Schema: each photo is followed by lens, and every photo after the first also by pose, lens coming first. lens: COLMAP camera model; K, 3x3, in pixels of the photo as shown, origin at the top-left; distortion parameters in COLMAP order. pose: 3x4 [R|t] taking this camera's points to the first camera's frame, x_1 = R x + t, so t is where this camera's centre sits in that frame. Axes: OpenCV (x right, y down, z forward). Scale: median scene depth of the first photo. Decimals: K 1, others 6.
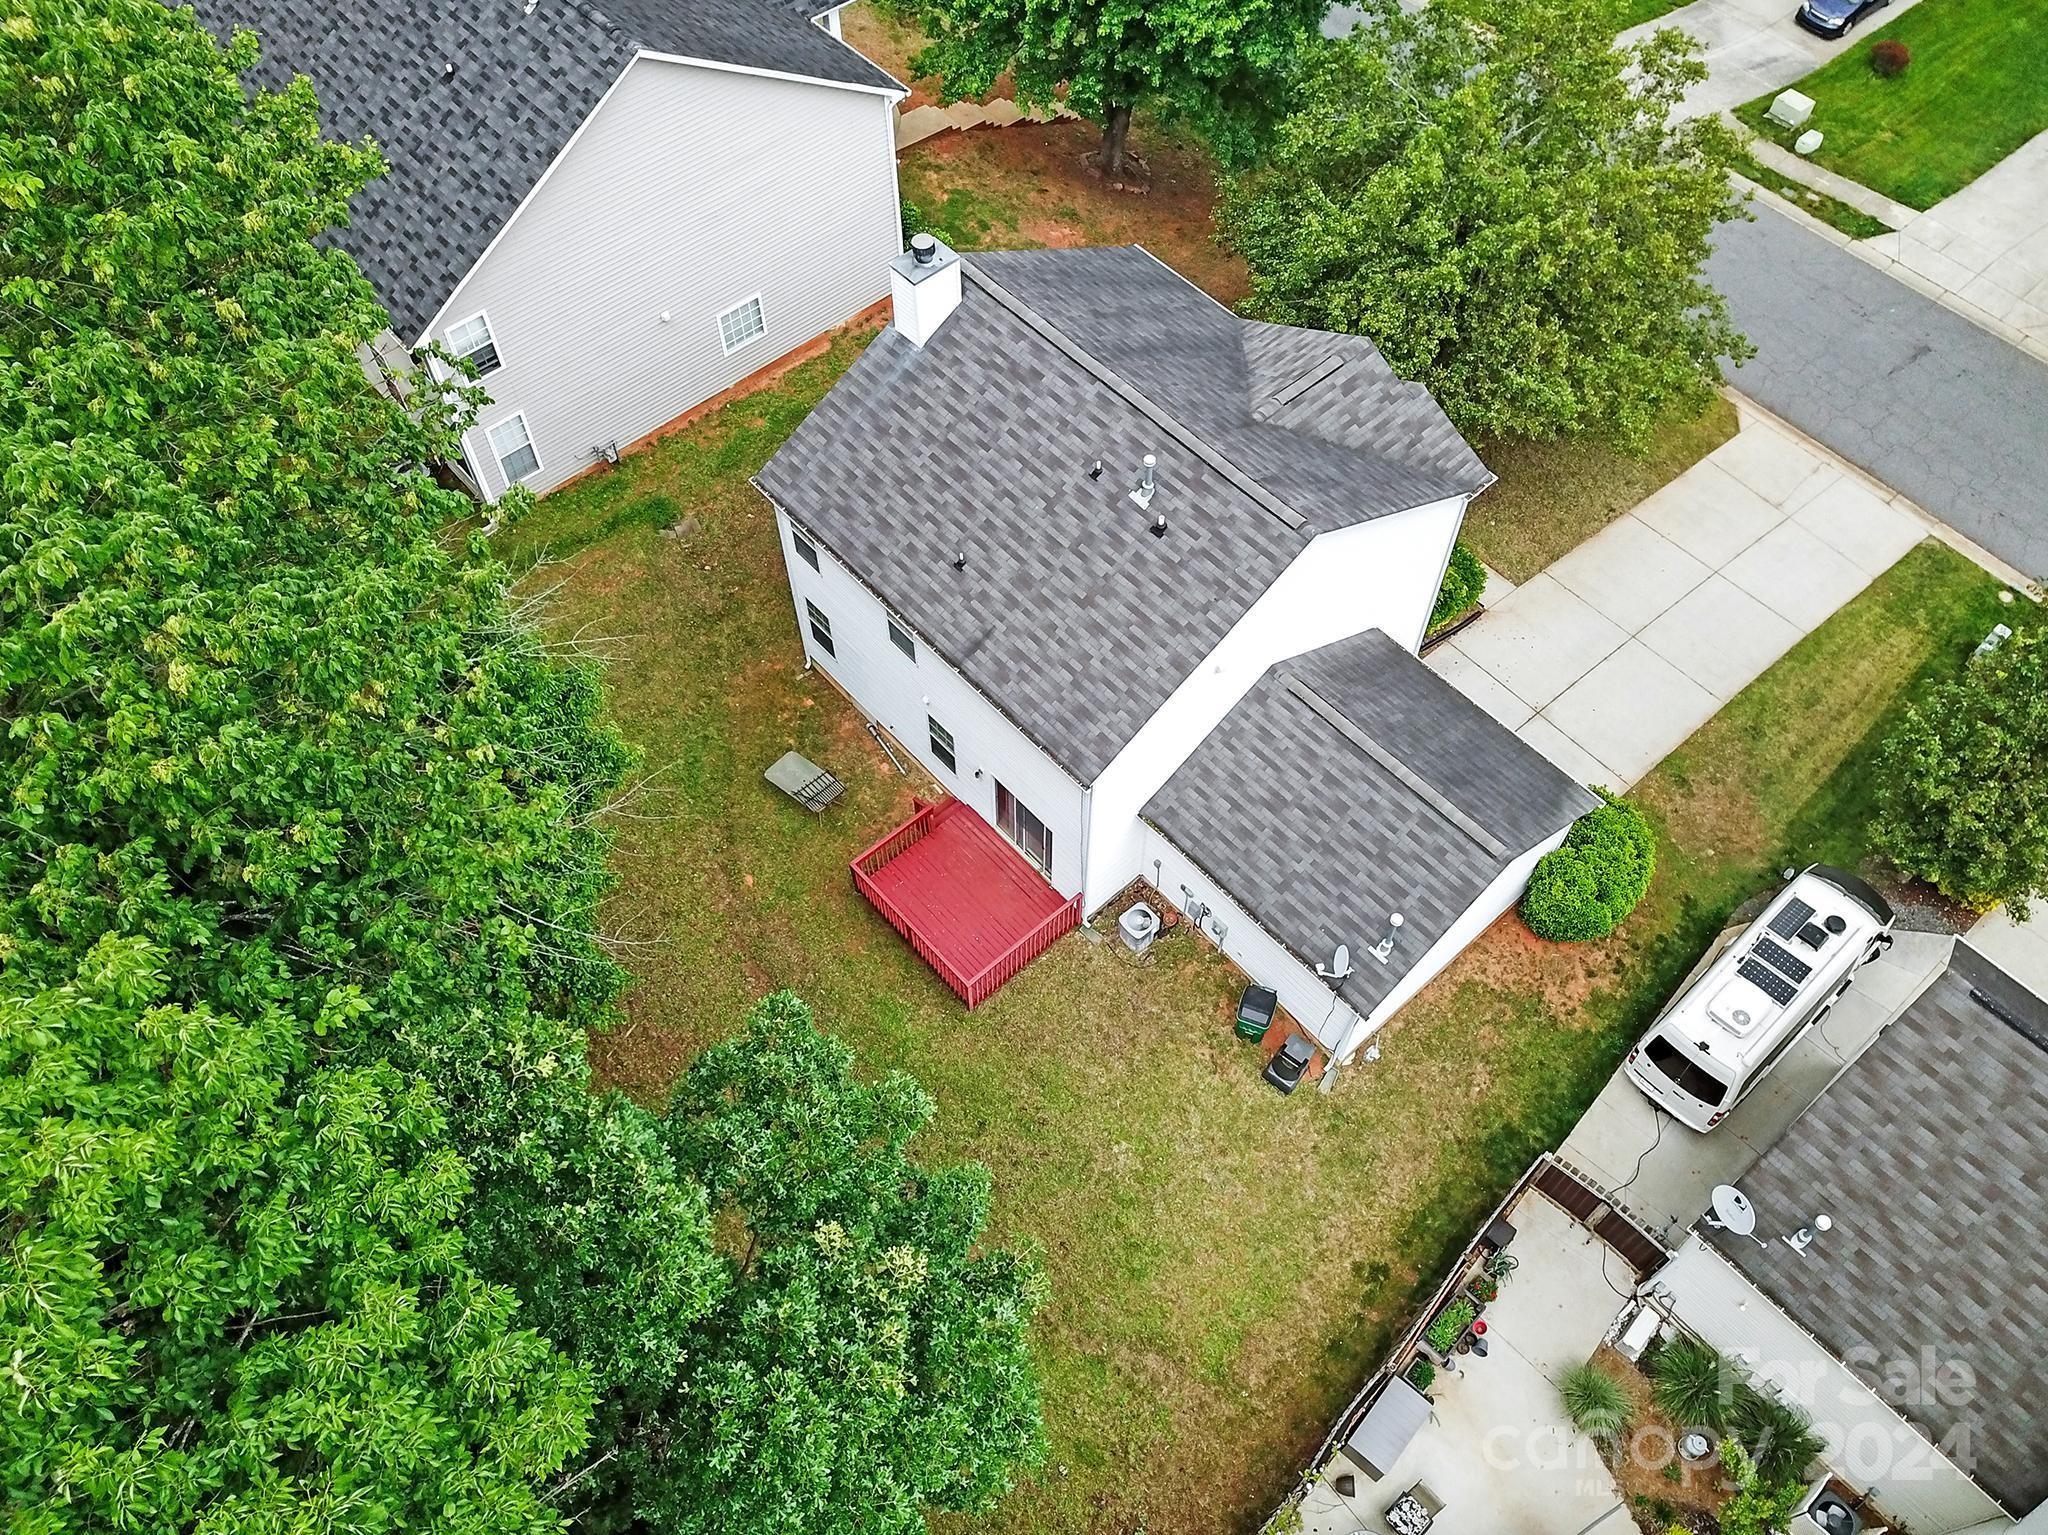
lens RADIAL K [[1562.5, 0, 1024.0], [0, 1562.5, 767.5], [0, 0, 1]] dist [0.026467, -0.063962]
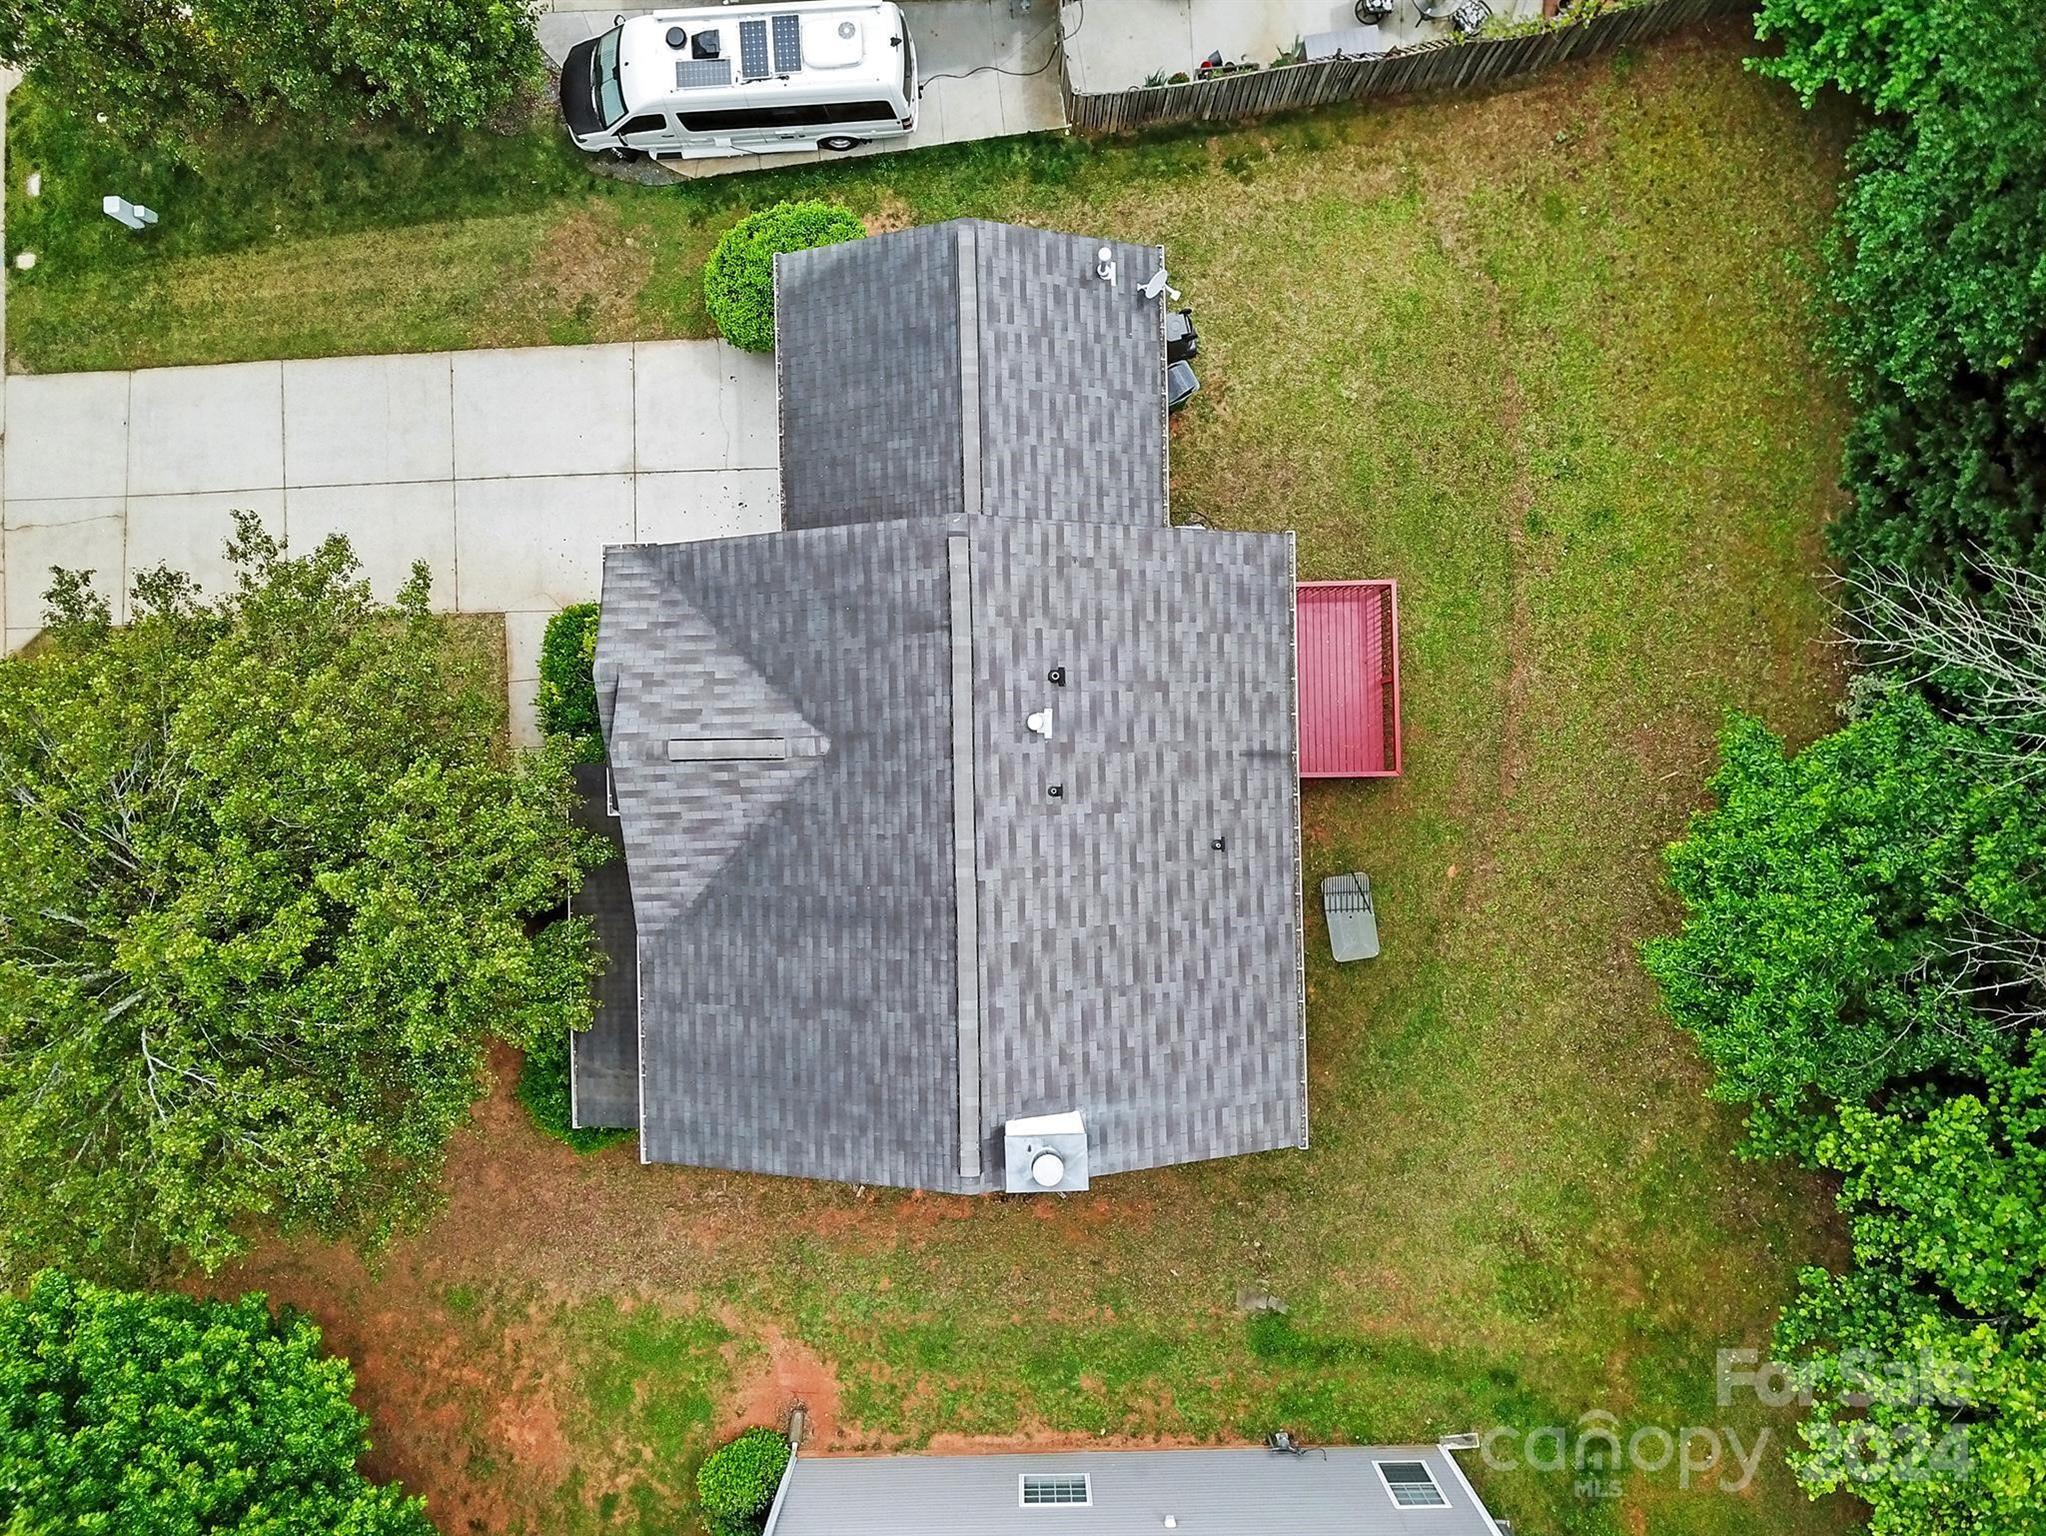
lens RADIAL K [[1587.9, 0, 1023.0], [0, 1587.9, 768.0], [0, 0, 1]] dist [0.009243, -0.009896]
pose [[-0.761764, -0.647803, 0.008183, 0.056232], [0.547997, -0.637560, 0.541495, -0.592657], [-0.345564, 0.416976, 0.840664, 0.287400]]
